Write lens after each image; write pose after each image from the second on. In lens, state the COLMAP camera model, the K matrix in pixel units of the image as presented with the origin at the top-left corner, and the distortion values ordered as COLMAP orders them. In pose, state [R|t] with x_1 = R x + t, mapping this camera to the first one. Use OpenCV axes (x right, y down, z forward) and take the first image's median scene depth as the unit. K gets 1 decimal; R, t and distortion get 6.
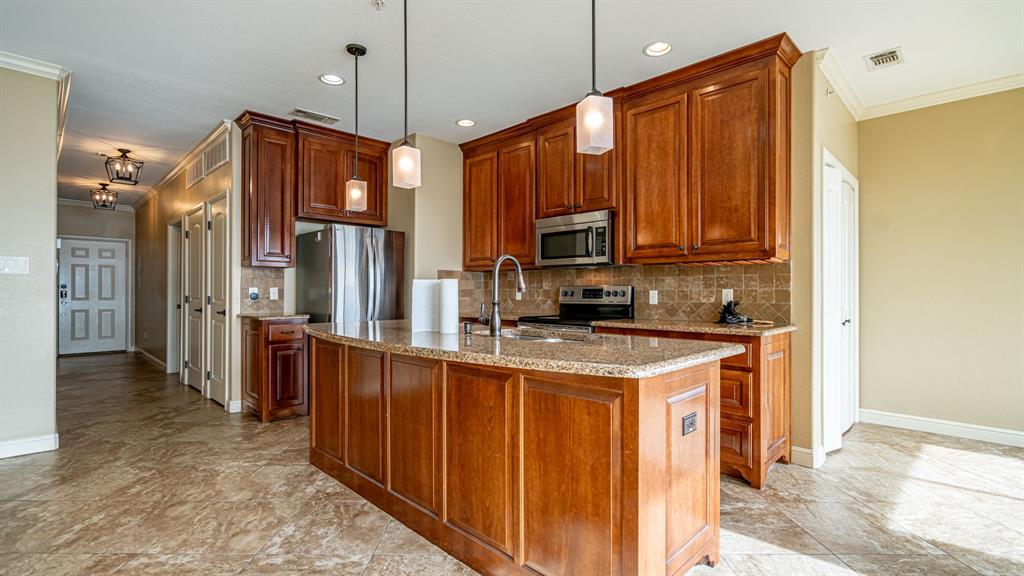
lens RADIAL K [[471.8, 0, 517.3], [0, 471.8, 291.2], [0, 0, 1]] dist [-0.013757, 0.006197]
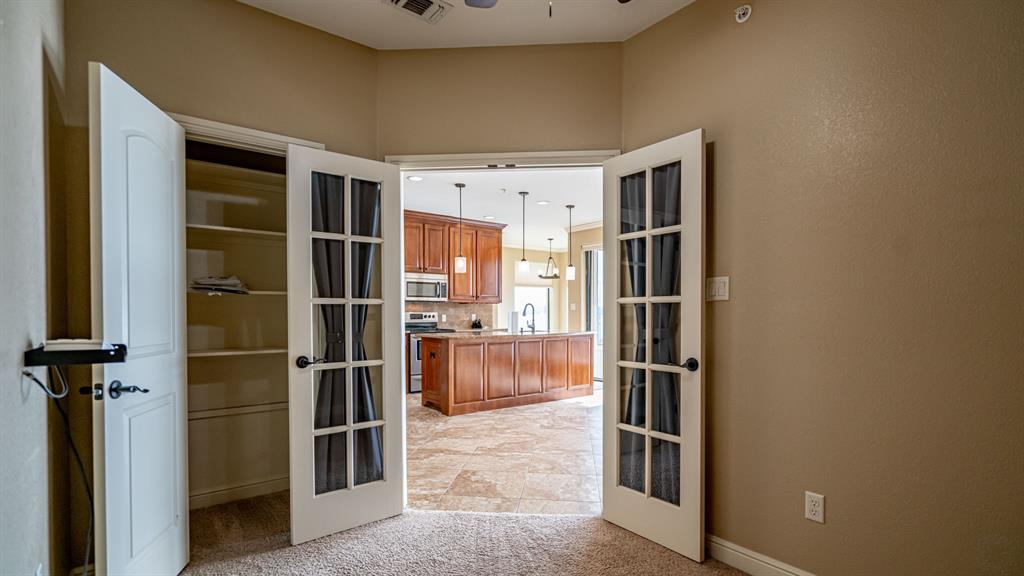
lens RADIAL K [[471.8, 0, 533.1], [0, 471.8, 322.7], [0, 0, 1]] dist [-0.013757, 0.006197]
pose [[0.090587, -0.021152, 0.995664, -1.889630], [-0.001131, 0.999772, 0.021342, -0.012789], [-0.995888, -0.003059, 0.090542, 0.479607]]
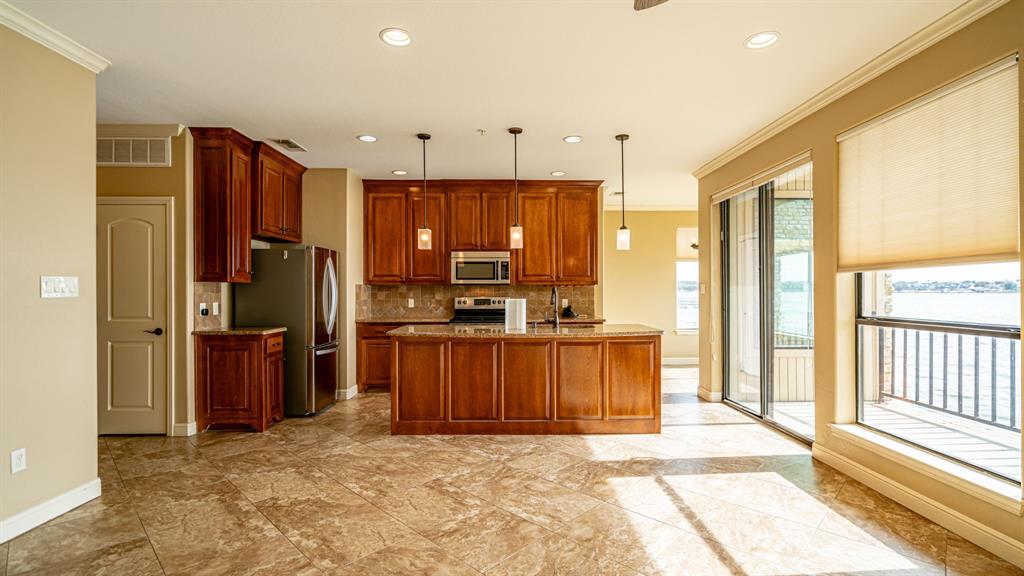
lens RADIAL K [[471.8, 0, 525.0], [0, 471.8, 288.6], [0, 0, 1]] dist [-0.013757, 0.006197]
pose [[0.683902, -0.000386, 0.729573, -1.030761], [0.002084, 0.999997, -0.001424, -0.043807], [-0.729571, 0.002494, 0.683901, -0.174004]]
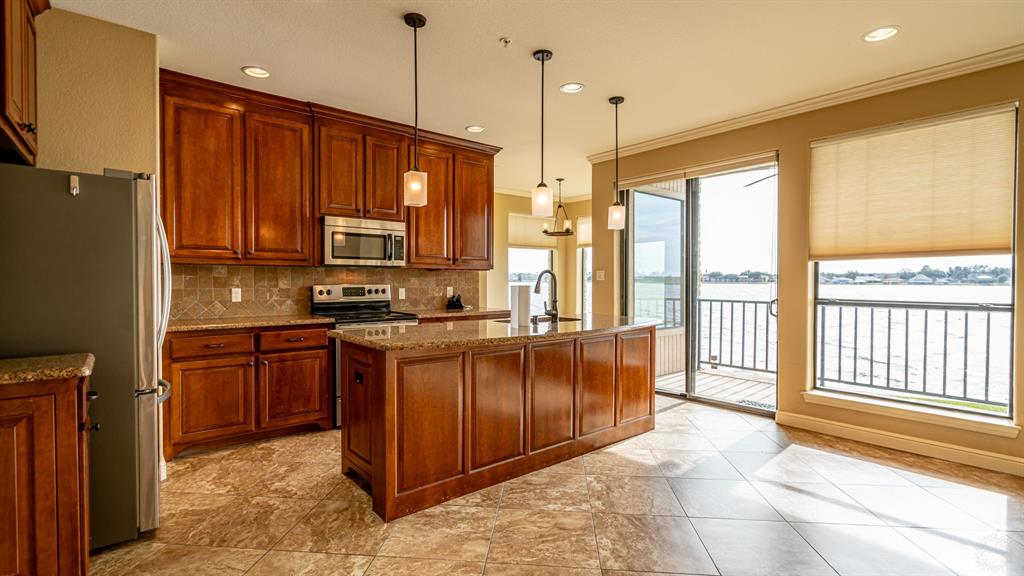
lens RADIAL K [[471.8, 0, 521.0], [0, 471.8, 289.4], [0, 0, 1]] dist [-0.013757, 0.006197]
pose [[0.079829, -0.021823, 0.996570, -1.054657], [-0.003844, 0.999746, 0.022200, -0.031244], [-0.996801, -0.005603, 0.079725, 0.641267]]
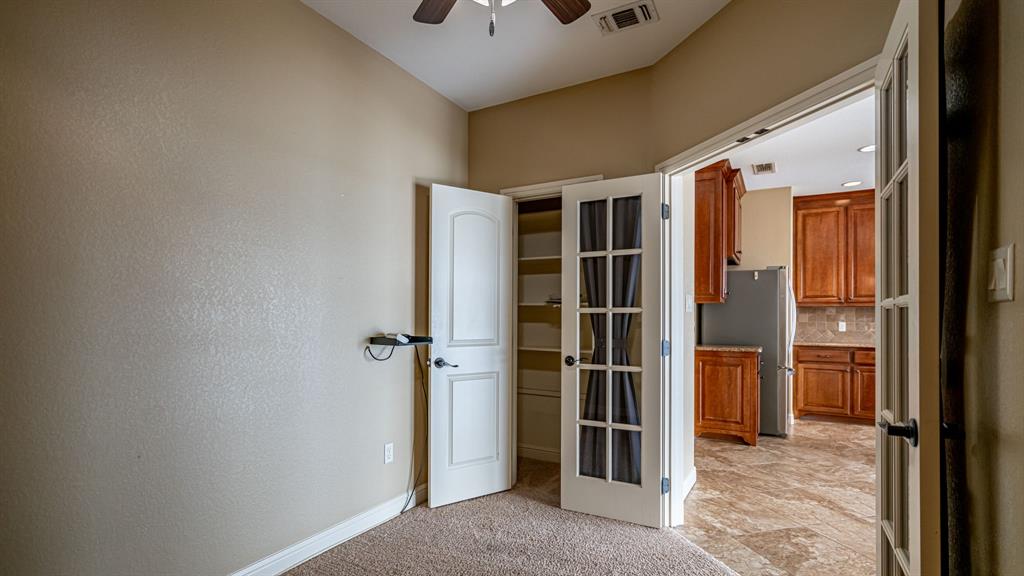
lens RADIAL K [[471.8, 0, 505.4], [0, 471.8, 317.4], [0, 0, 1]] dist [-0.013757, 0.006197]
pose [[0.966775, 0.002647, 0.255613, -1.573722], [-0.001187, 0.999982, -0.005868, -0.012855], [-0.255624, 0.005370, 0.966761, 0.102933]]
